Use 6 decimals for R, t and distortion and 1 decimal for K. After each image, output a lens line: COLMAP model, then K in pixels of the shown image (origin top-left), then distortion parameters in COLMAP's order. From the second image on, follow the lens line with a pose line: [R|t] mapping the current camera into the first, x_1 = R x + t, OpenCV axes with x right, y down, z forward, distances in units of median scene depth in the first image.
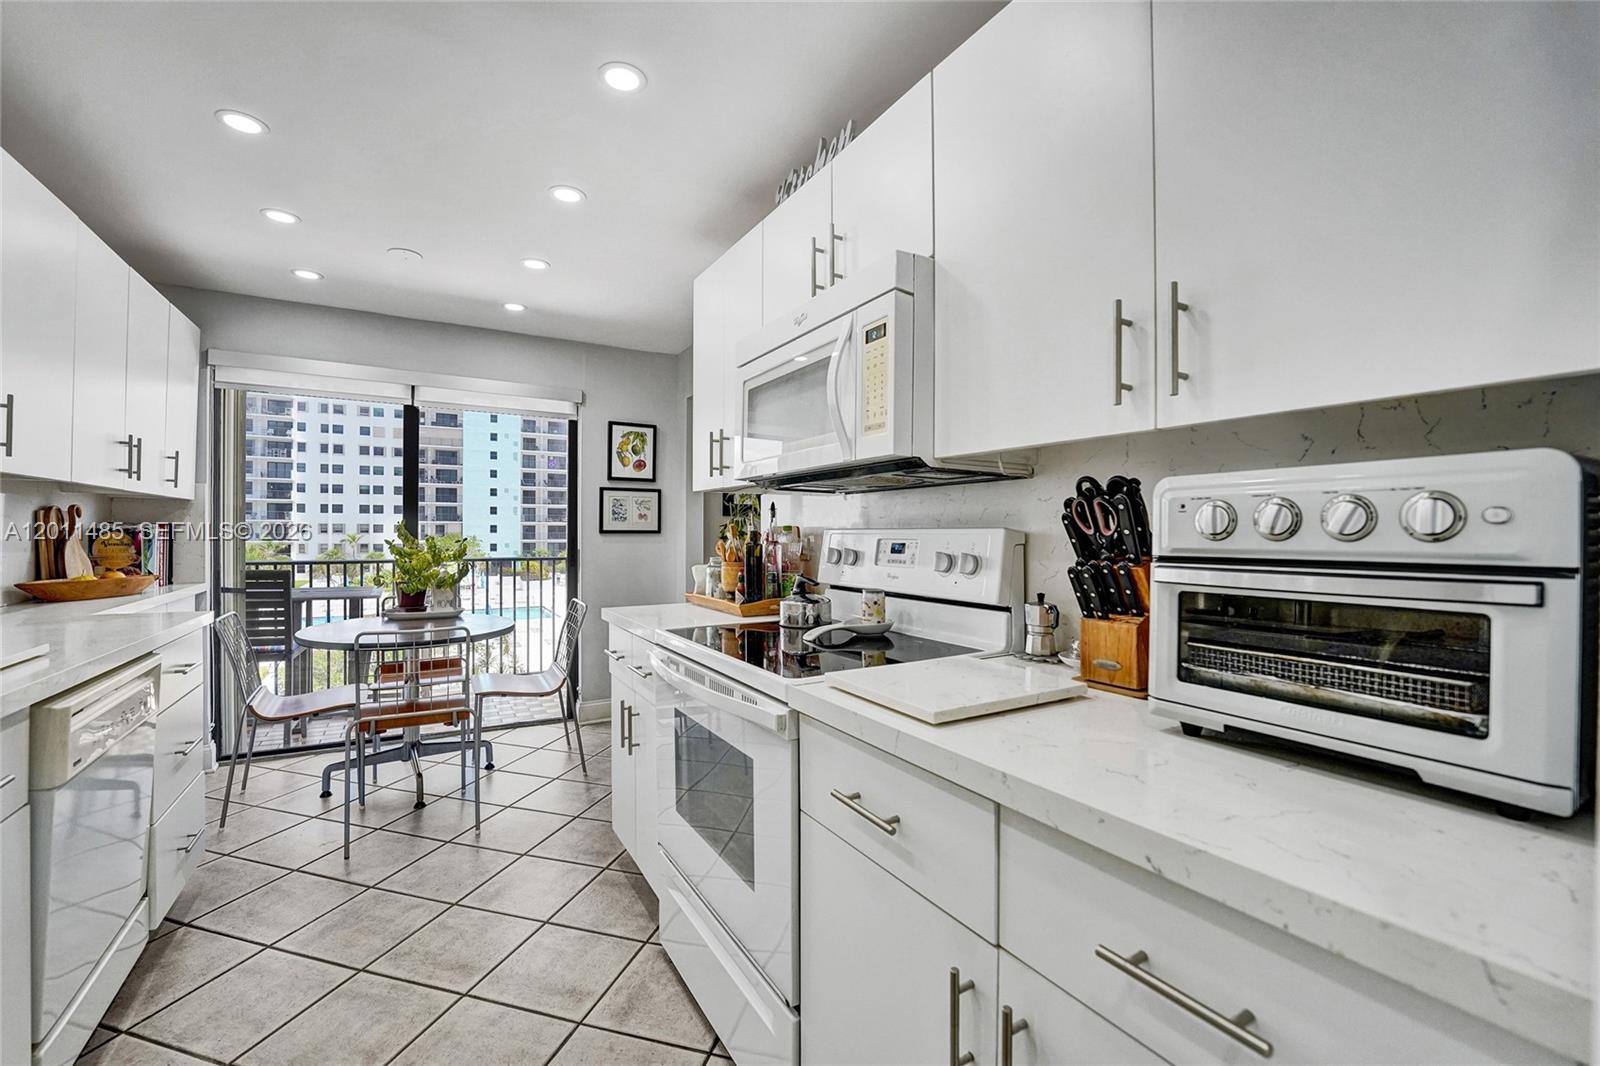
lens RADIAL K [[671.5, 0, 787.7], [0, 671.5, 529.3], [0, 0, 1]] dist [-0.023764, 0.003399]
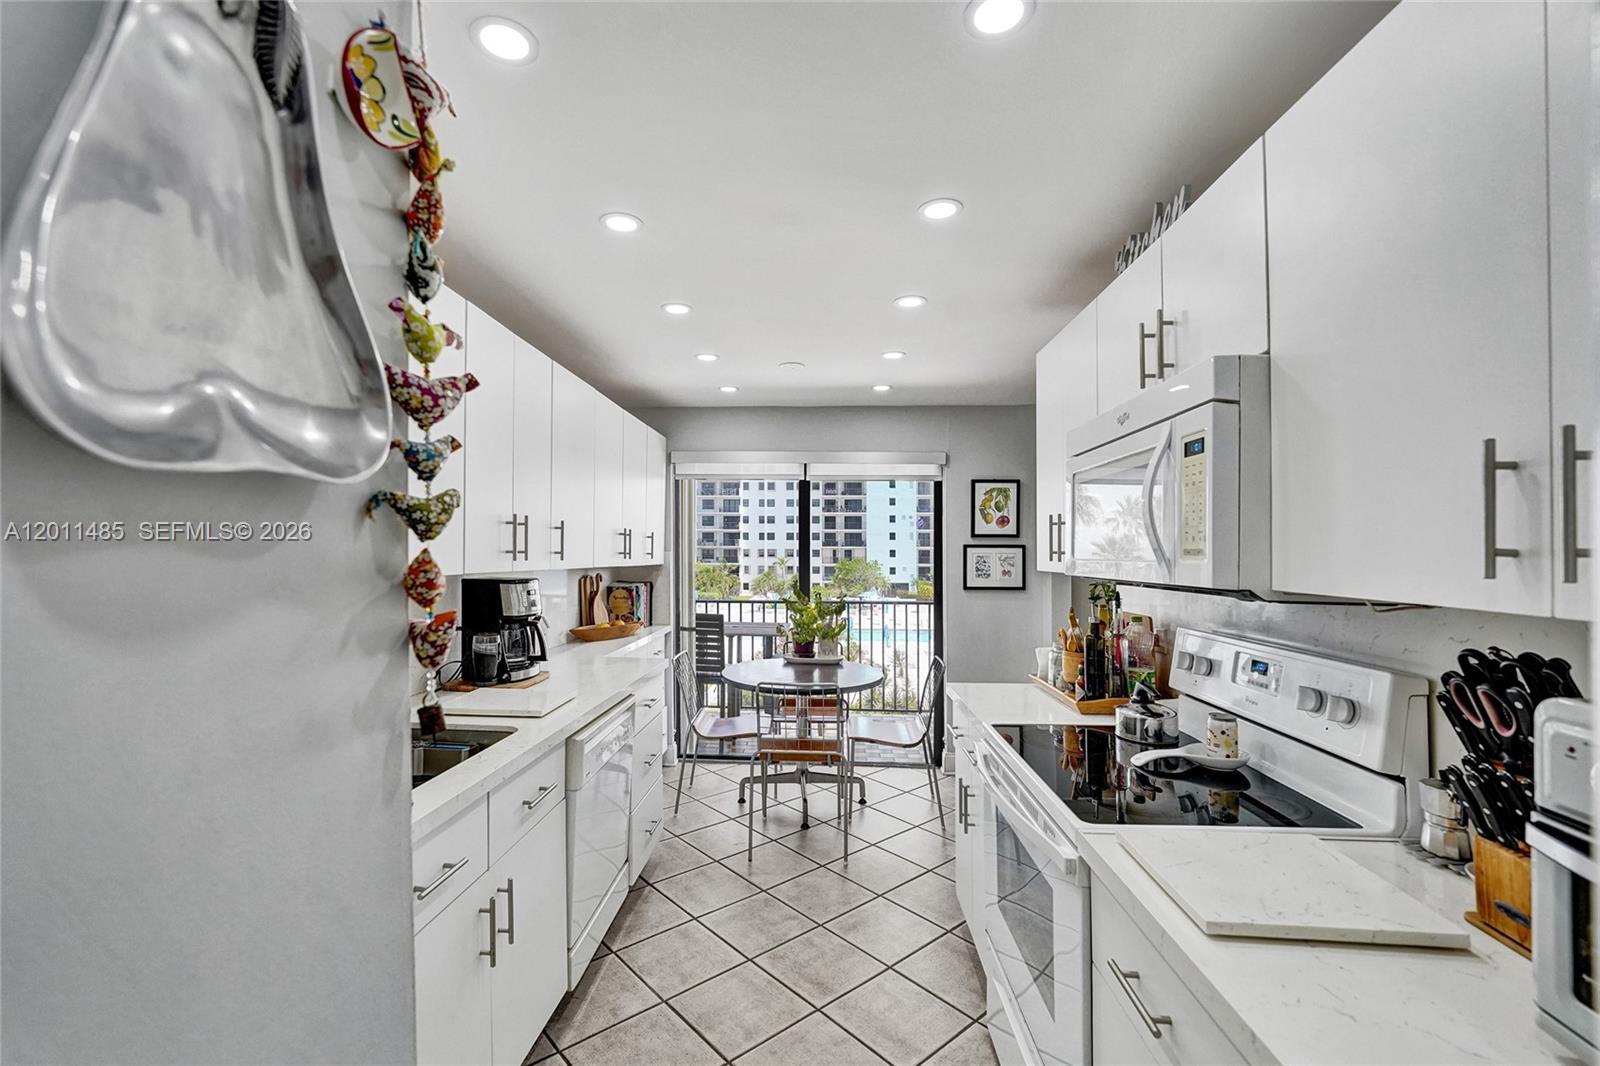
lens RADIAL K [[671.5, 0, 769.3], [0, 671.5, 535.7], [0, 0, 1]] dist [-0.023764, 0.003399]
pose [[0.824787, -0.019425, -0.565109, 0.106903], [0.008034, 0.999711, -0.022639, -0.103138], [0.565386, 0.014132, 0.824705, -0.041357]]
